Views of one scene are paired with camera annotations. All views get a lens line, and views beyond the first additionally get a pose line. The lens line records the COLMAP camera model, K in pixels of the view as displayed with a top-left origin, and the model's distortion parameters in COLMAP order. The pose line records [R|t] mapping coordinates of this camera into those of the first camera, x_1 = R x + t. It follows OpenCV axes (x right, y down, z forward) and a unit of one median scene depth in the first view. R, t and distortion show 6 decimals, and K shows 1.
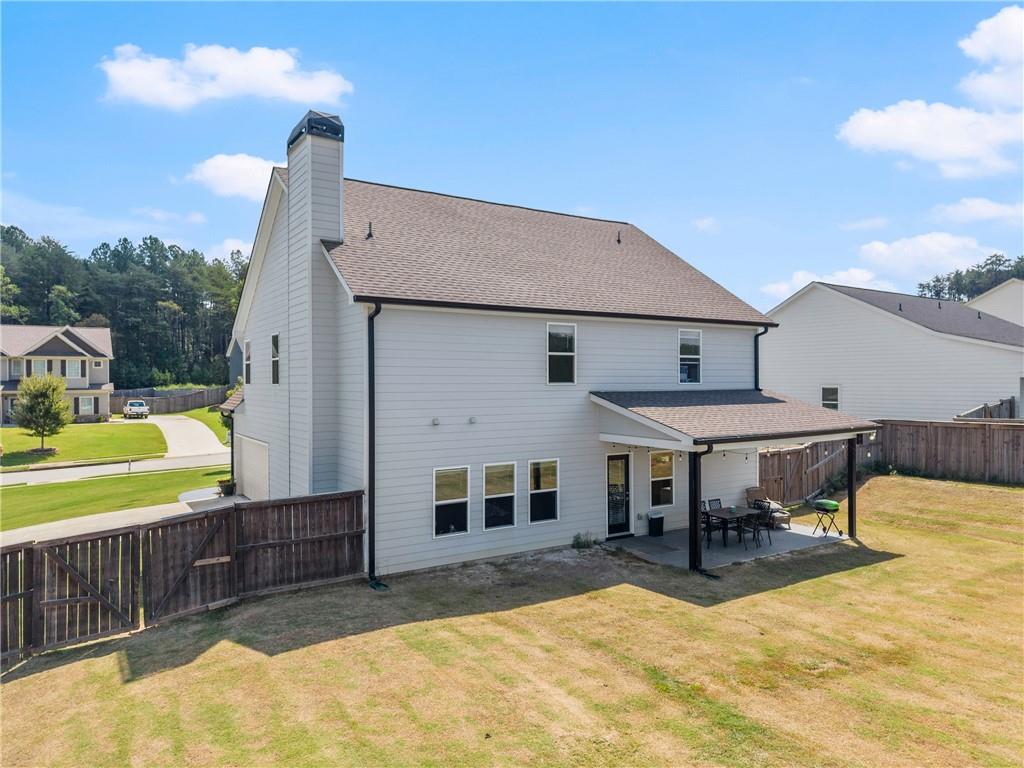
lens RADIAL K [[684.3, 0, 521.4], [0, 684.3, 378.6], [0, 0, 1]] dist [0.032534, -0.033727]
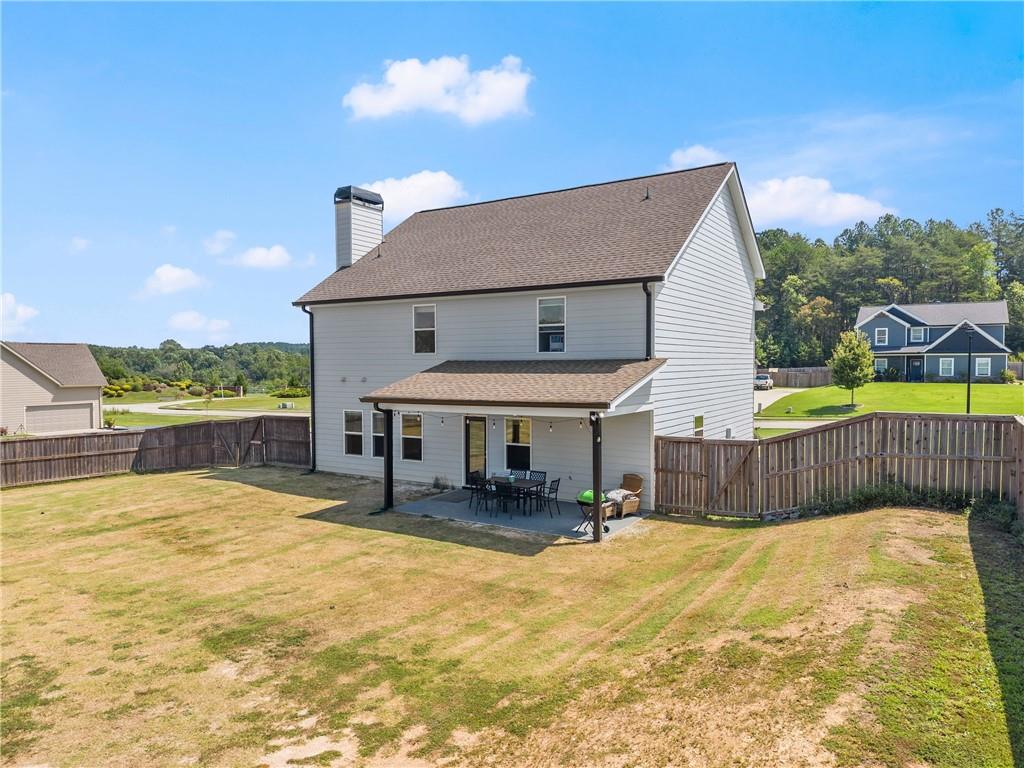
lens RADIAL K [[684.3, 0, 521.4], [0, 684.3, 378.6], [0, 0, 1]] dist [0.032534, -0.033727]
pose [[0.424664, 0.023067, -0.905057, 1.423130], [0.006504, 0.999572, 0.028528, 0.020563], [0.905328, -0.018001, 0.424332, 0.708402]]
